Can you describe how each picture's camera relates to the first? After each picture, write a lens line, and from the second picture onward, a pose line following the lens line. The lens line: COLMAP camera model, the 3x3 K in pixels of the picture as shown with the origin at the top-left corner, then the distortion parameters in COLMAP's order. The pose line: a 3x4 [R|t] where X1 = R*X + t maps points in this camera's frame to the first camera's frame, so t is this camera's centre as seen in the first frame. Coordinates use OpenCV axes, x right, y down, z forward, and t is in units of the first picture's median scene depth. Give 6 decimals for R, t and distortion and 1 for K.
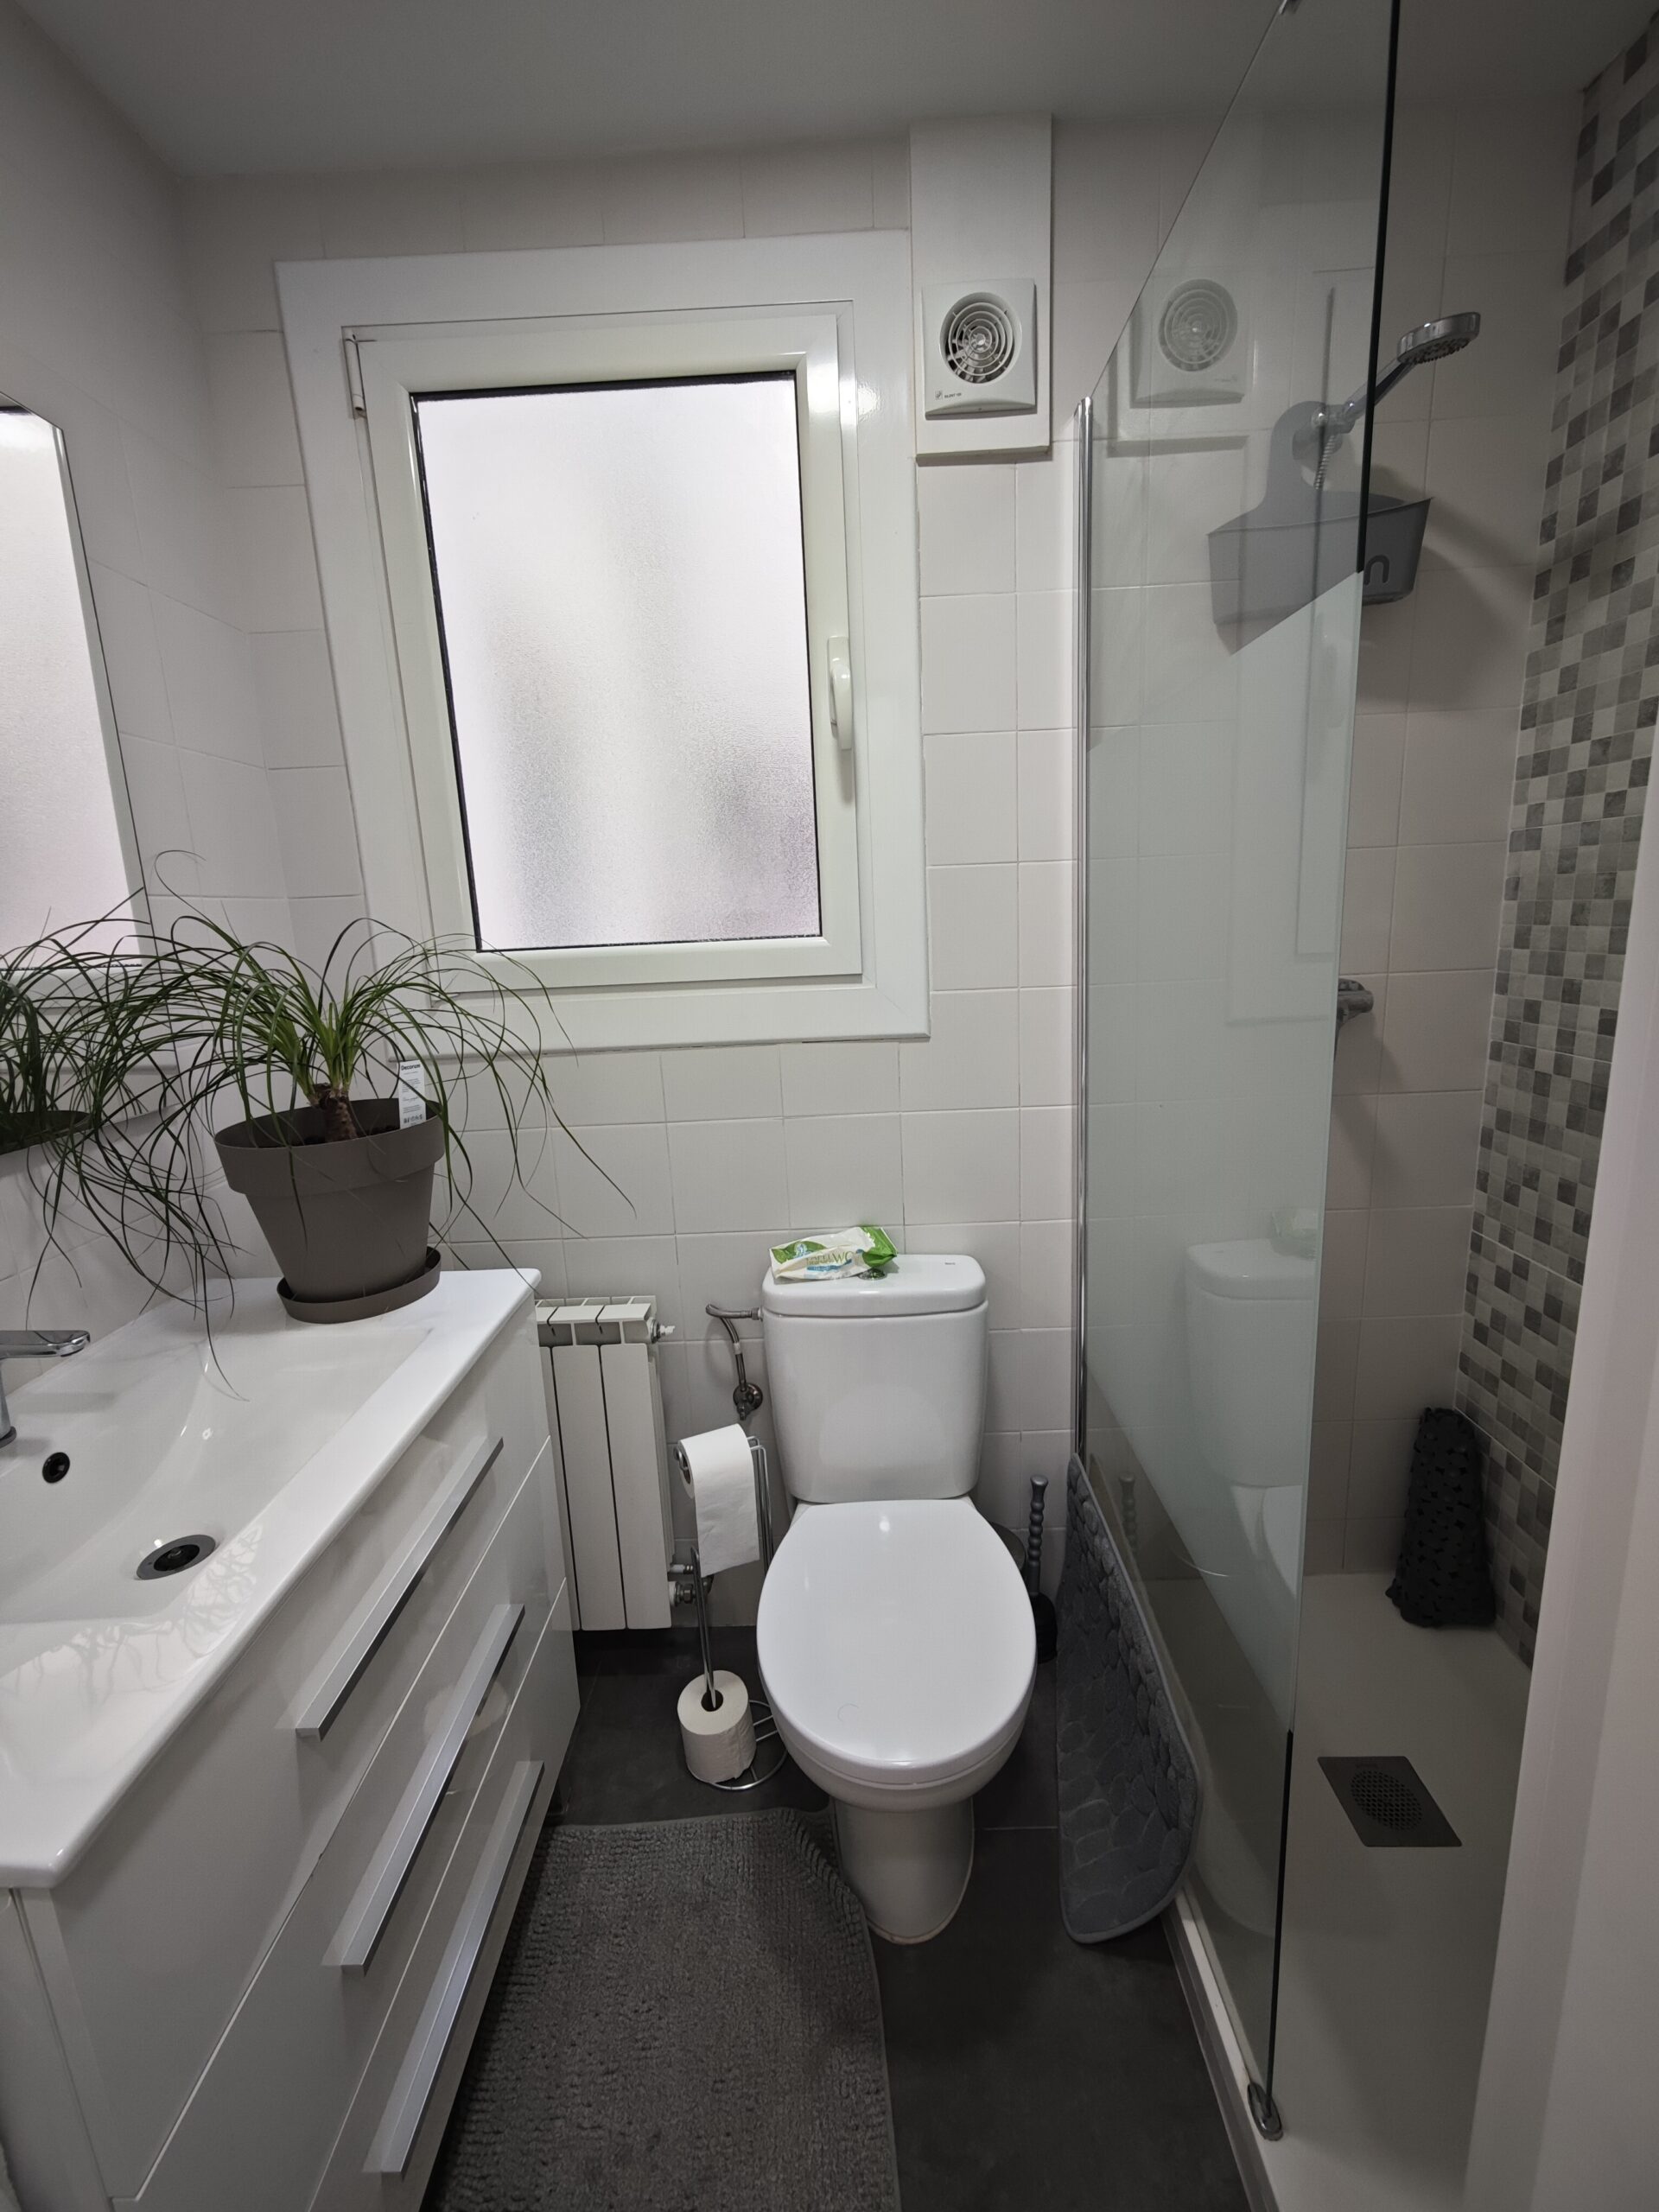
lens RADIAL K [[919.4, 0, 833.6], [0, 919.4, 1102.8], [0, 0, 1]] dist [-0.006687, 0.004608]
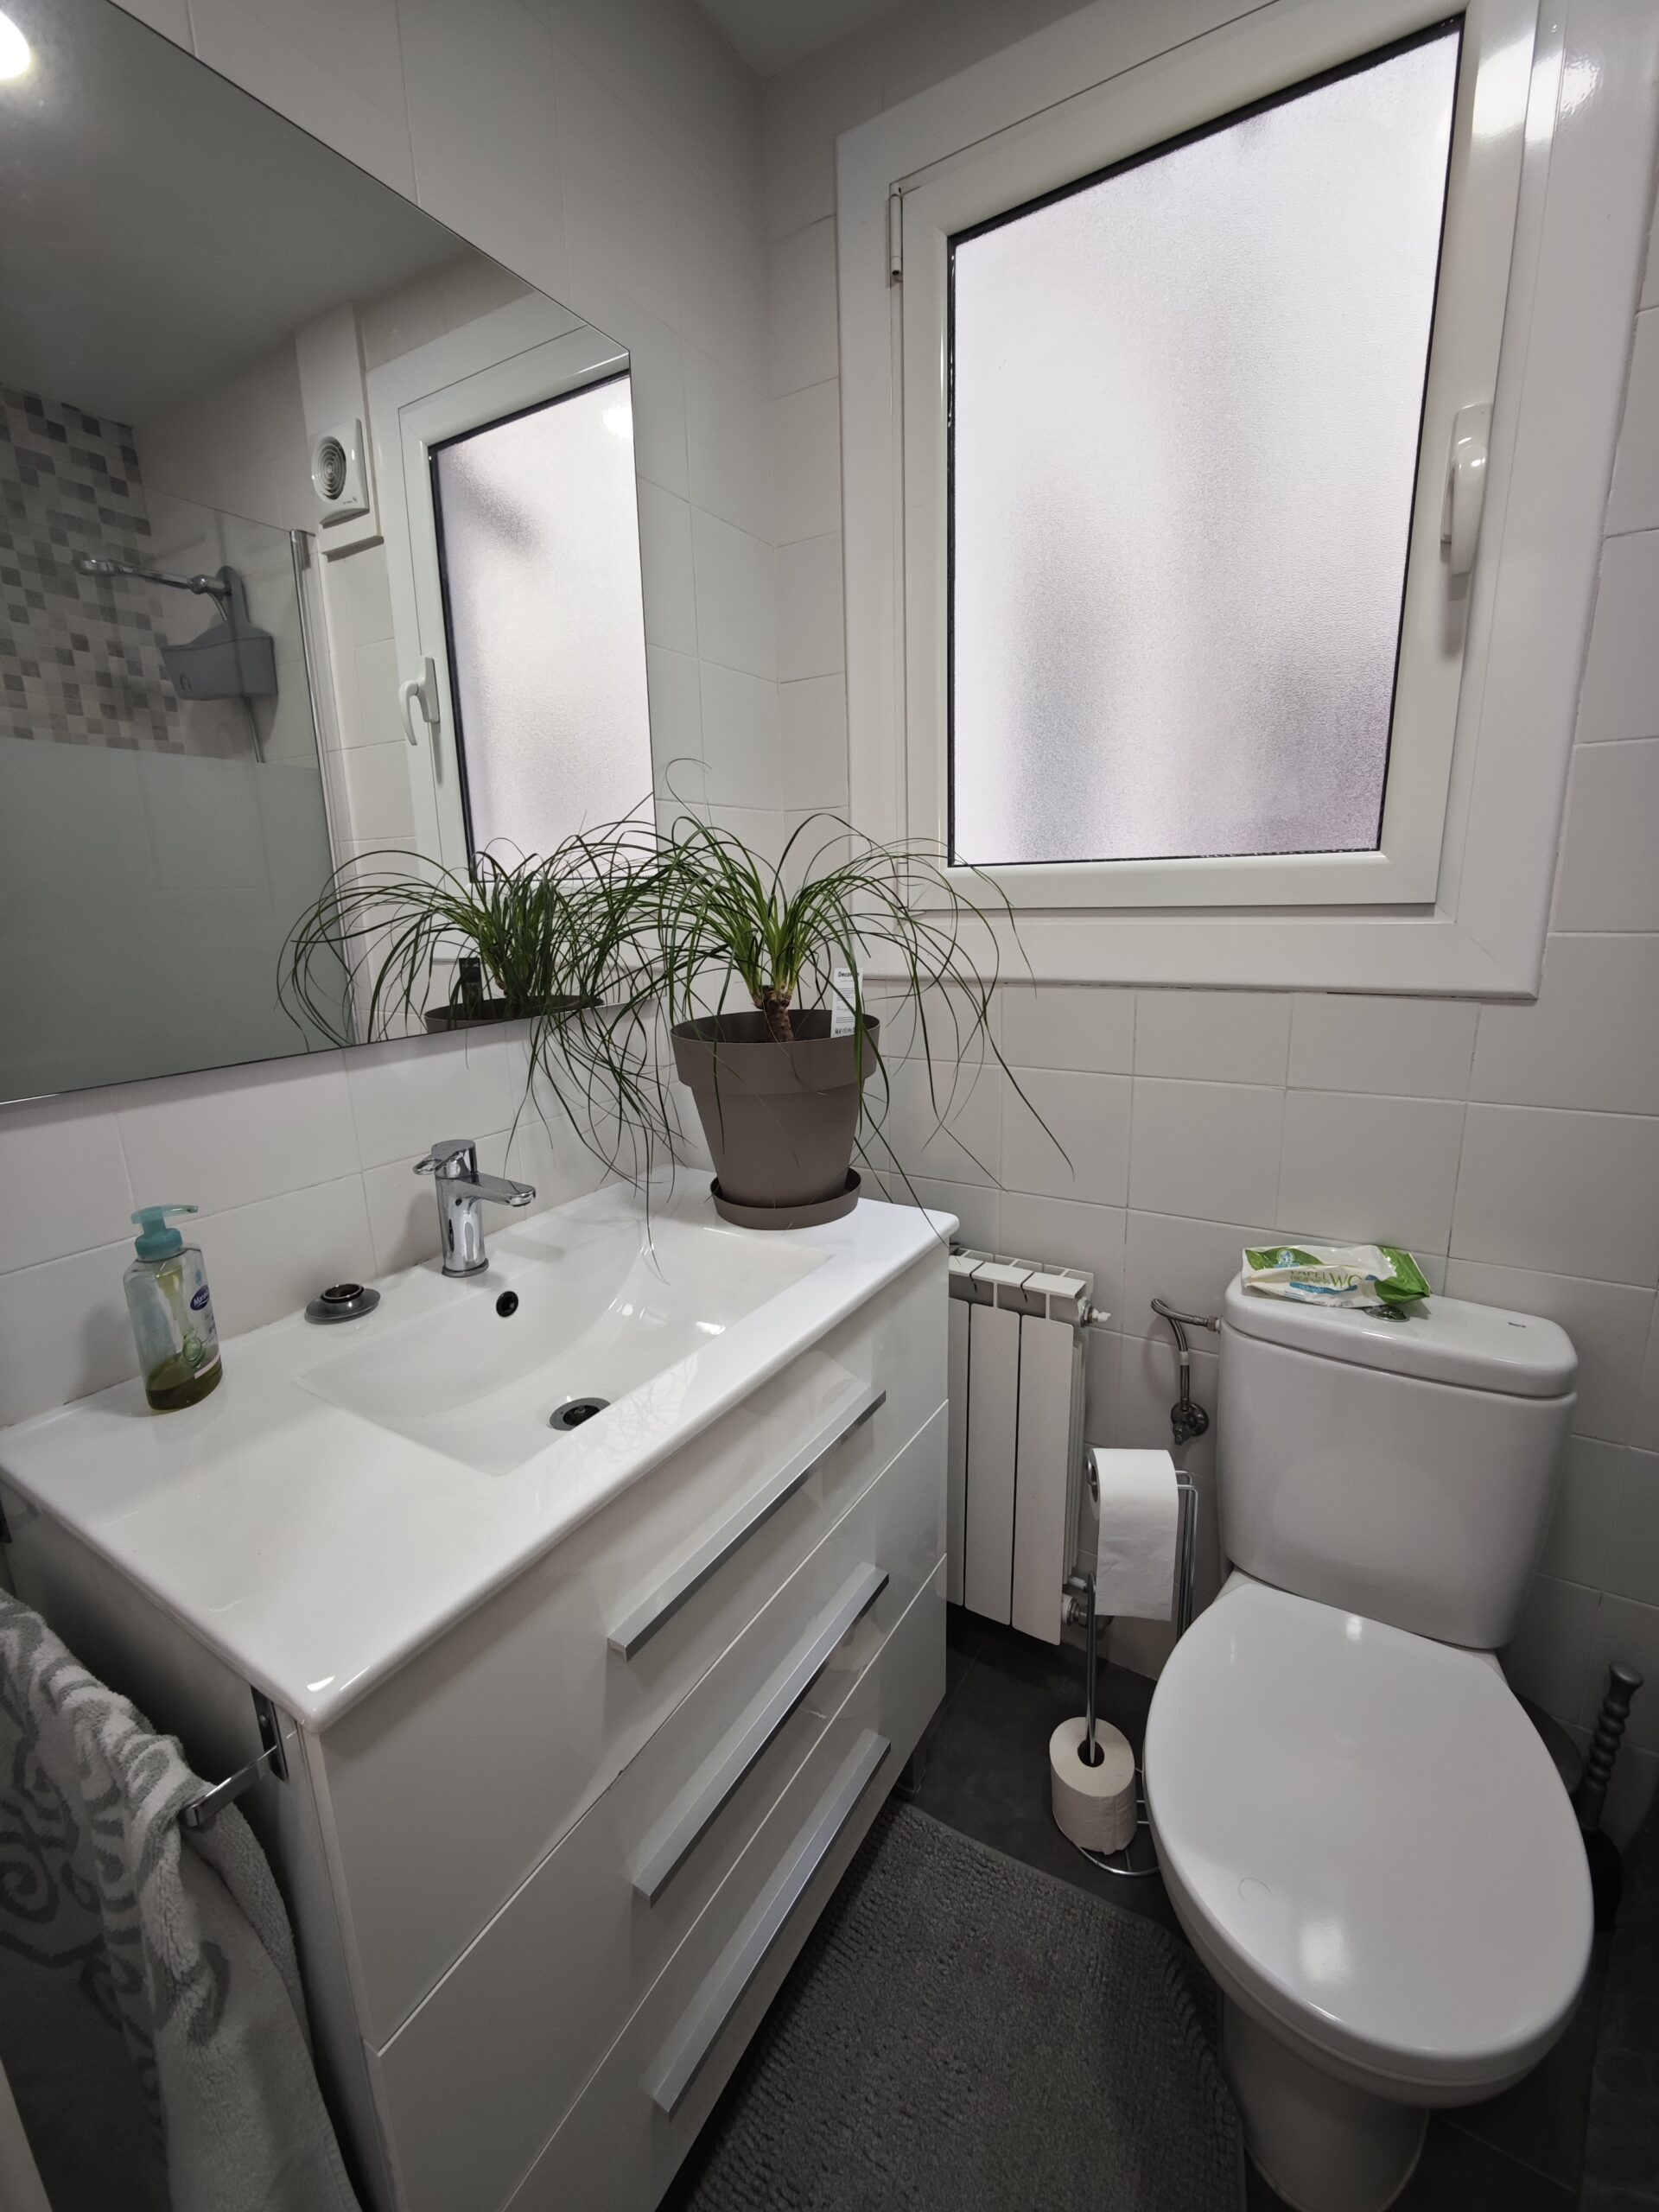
lens RADIAL K [[919.4, 0, 833.6], [0, 919.4, 1102.8], [0, 0, 1]] dist [-0.006687, 0.004608]
pose [[0.857792, 0.134982, -0.495956, 0.004370], [-0.115943, 0.990846, 0.069143, 0.021524], [0.500750, -0.001807, 0.865590, 0.148005]]
